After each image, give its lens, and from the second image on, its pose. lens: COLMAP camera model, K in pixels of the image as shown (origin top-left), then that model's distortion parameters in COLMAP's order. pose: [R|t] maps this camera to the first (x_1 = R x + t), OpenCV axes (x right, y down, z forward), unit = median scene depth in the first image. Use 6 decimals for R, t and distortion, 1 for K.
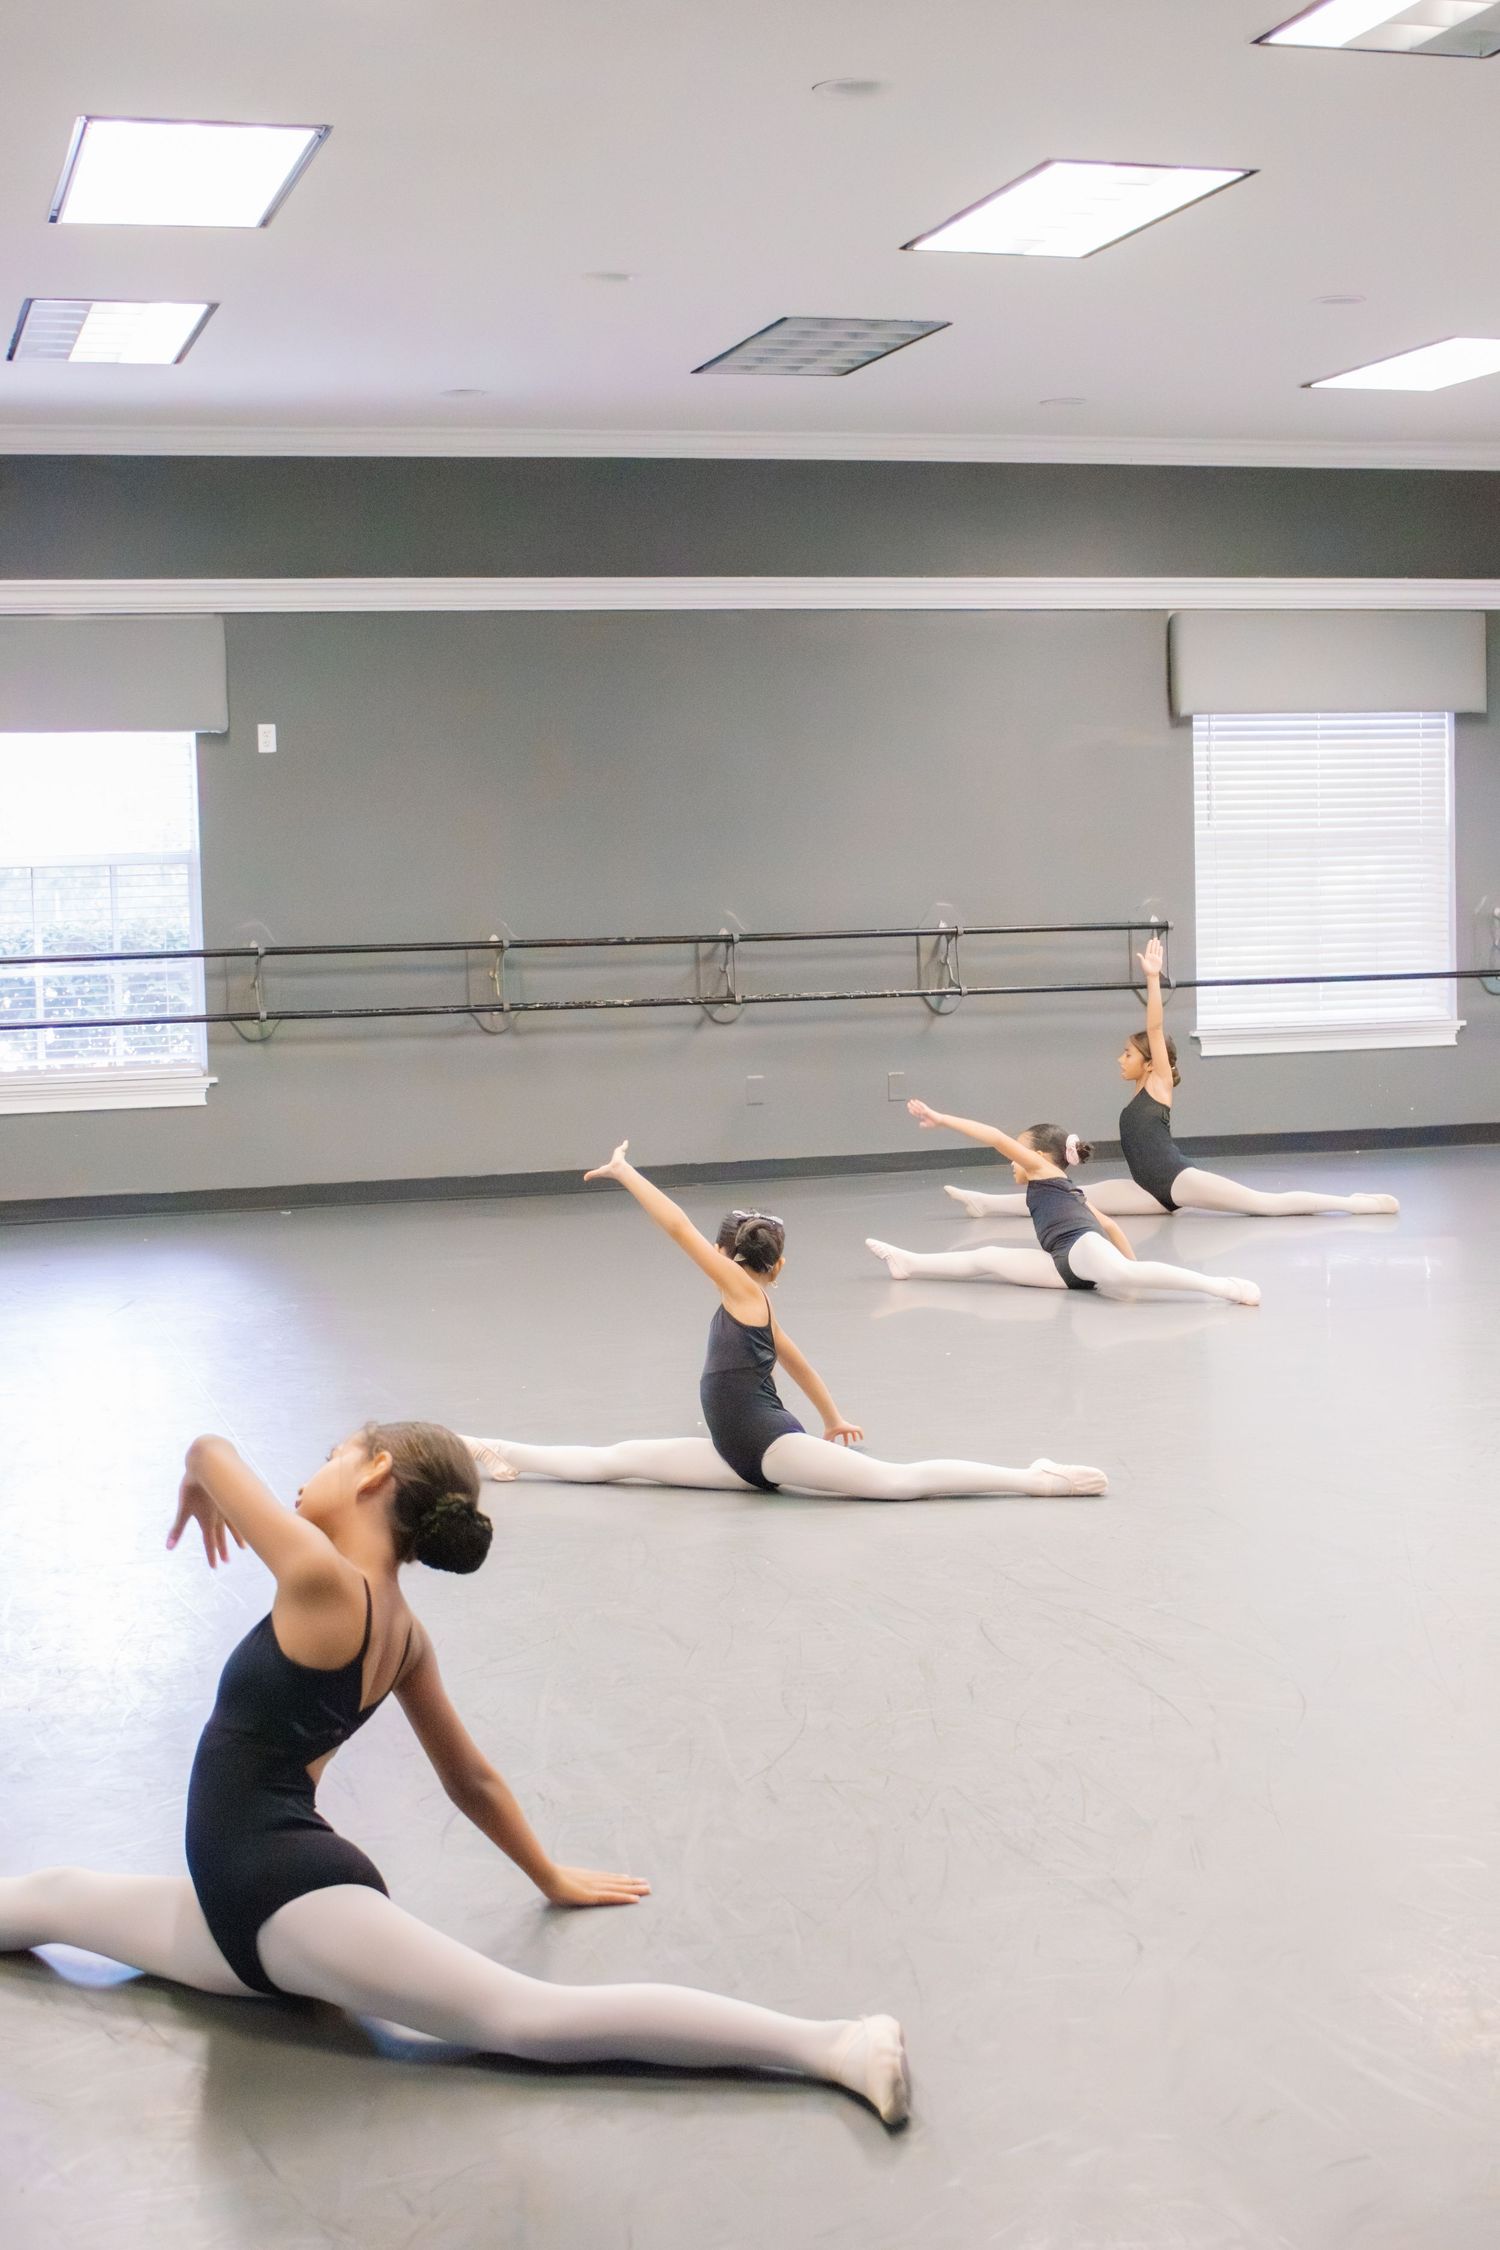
lens RADIAL K [[3202.4, 0, 796.7], [0, 3202.4, 1133.4], [0, 0, 1]] dist [-0.007282, 0.000000]
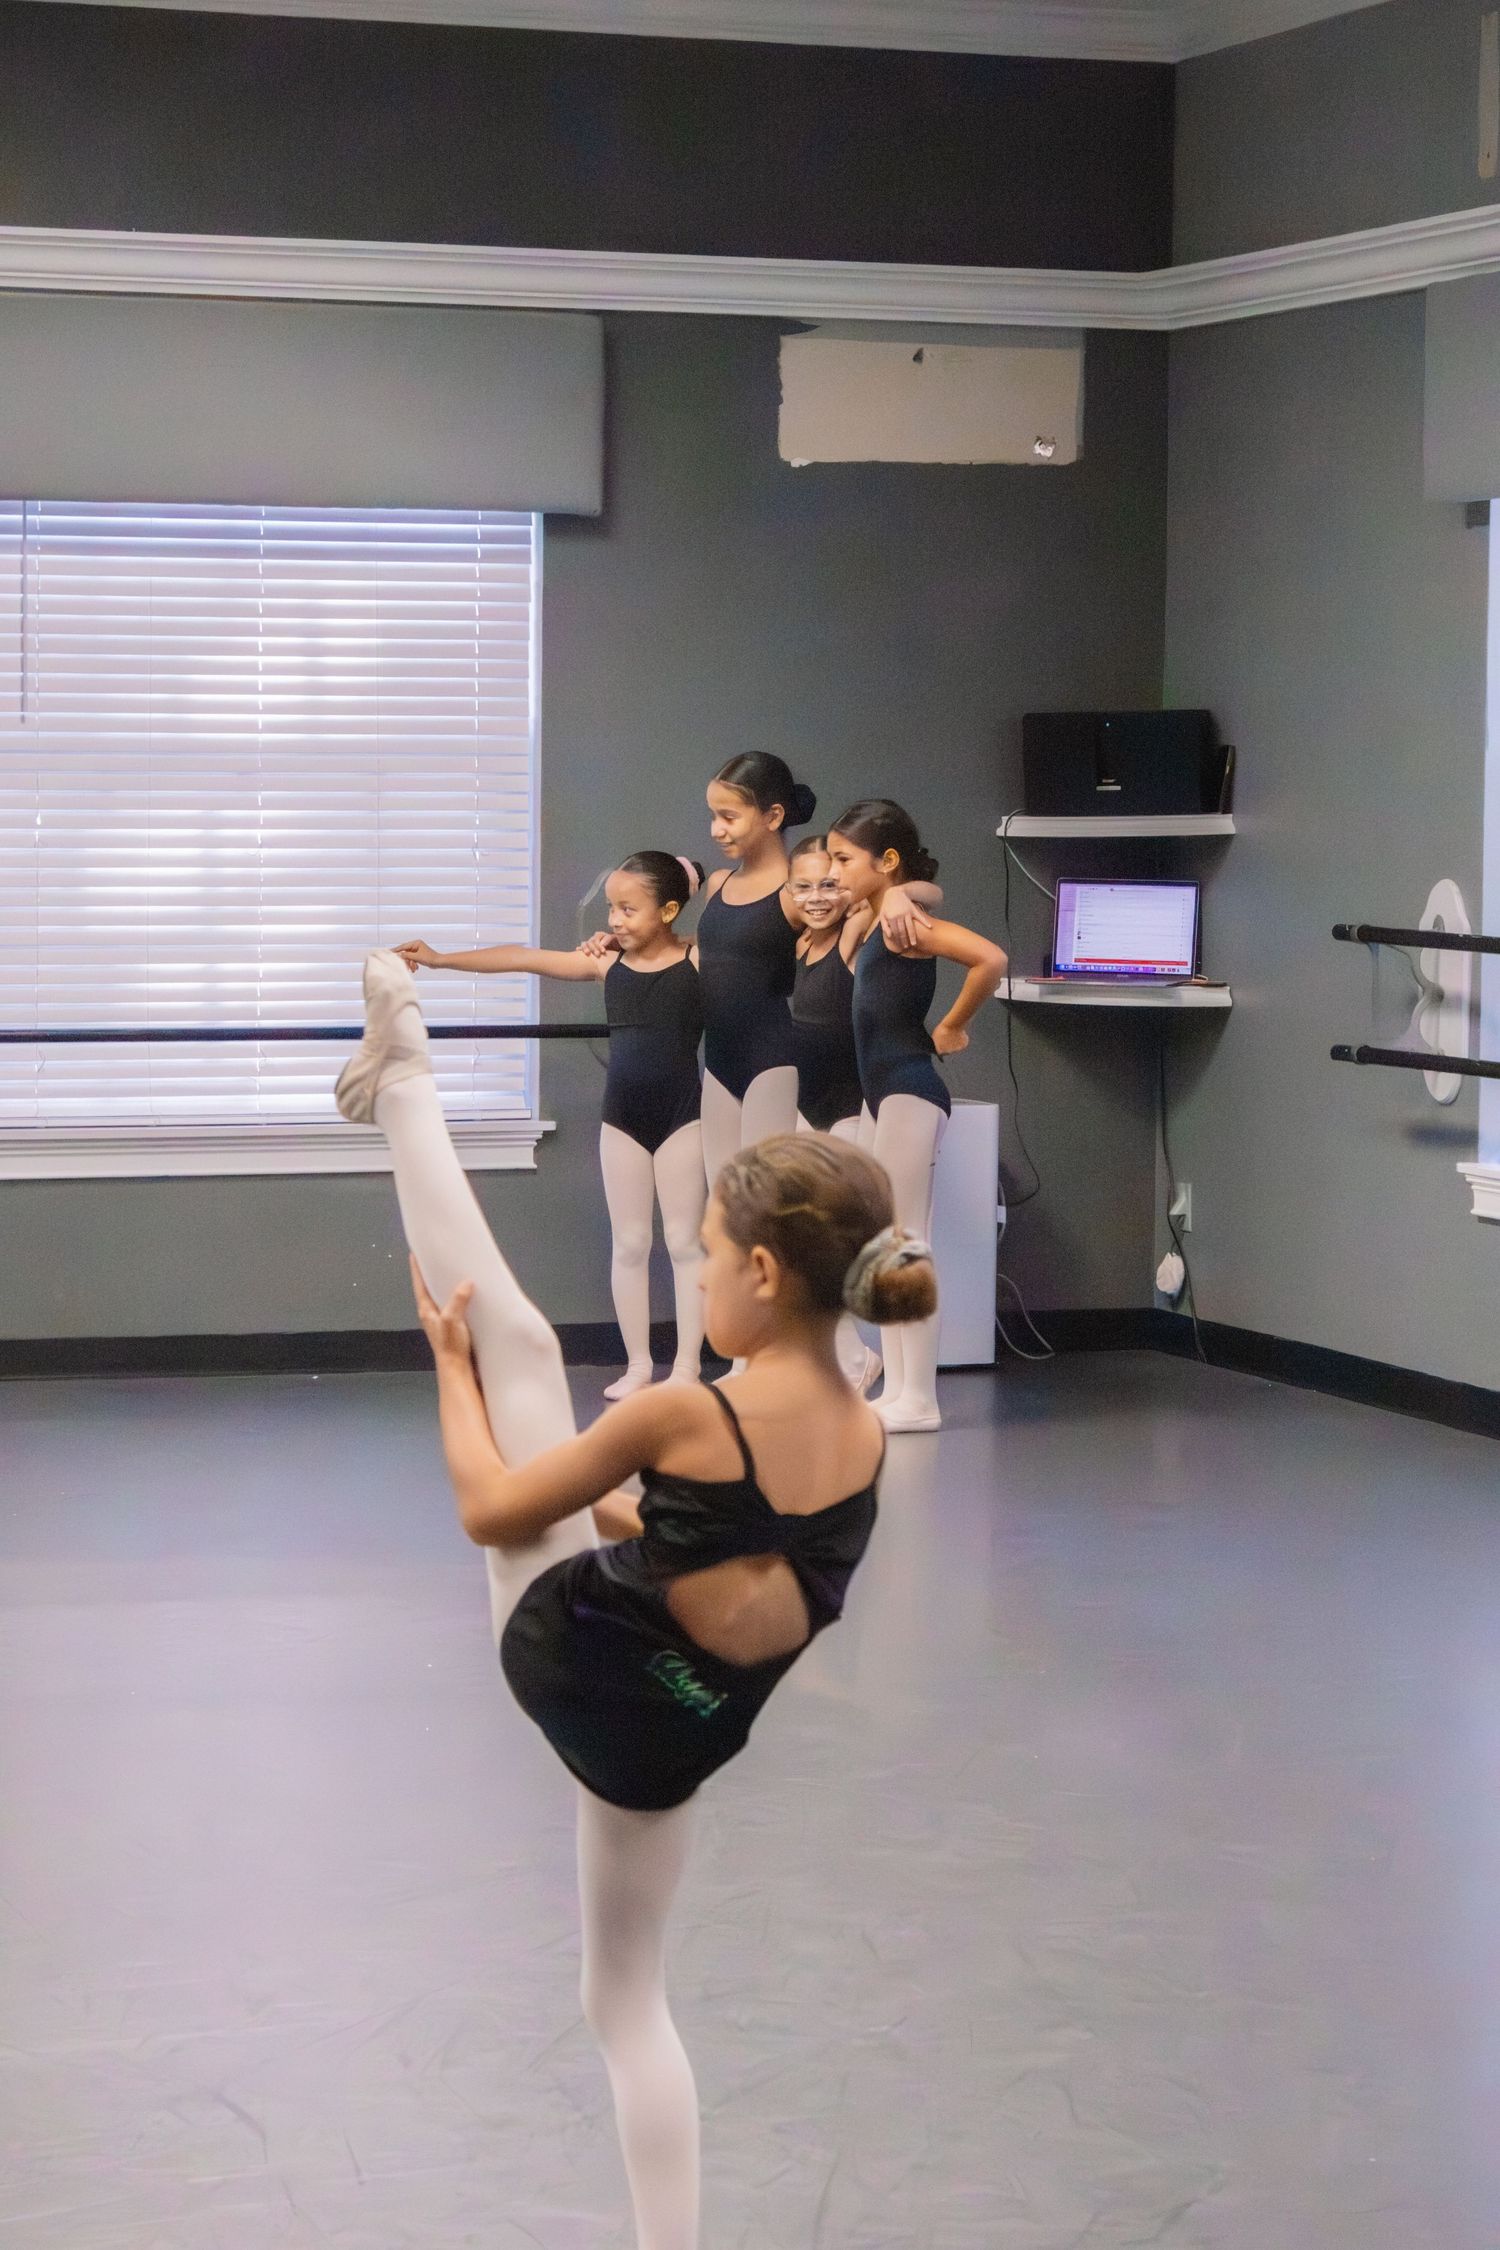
lens RADIAL K [[5537.6, 0, 696.0], [0, 5537.6, 1096.4], [0, 0, 1]] dist [0.119637, 0.000000]
pose [[0.999156, 0.027574, 0.030433, 0.205349], [-0.026878, 0.999373, -0.023041, -0.019750], [-0.031049, 0.022204, 0.999271, 0.126160]]
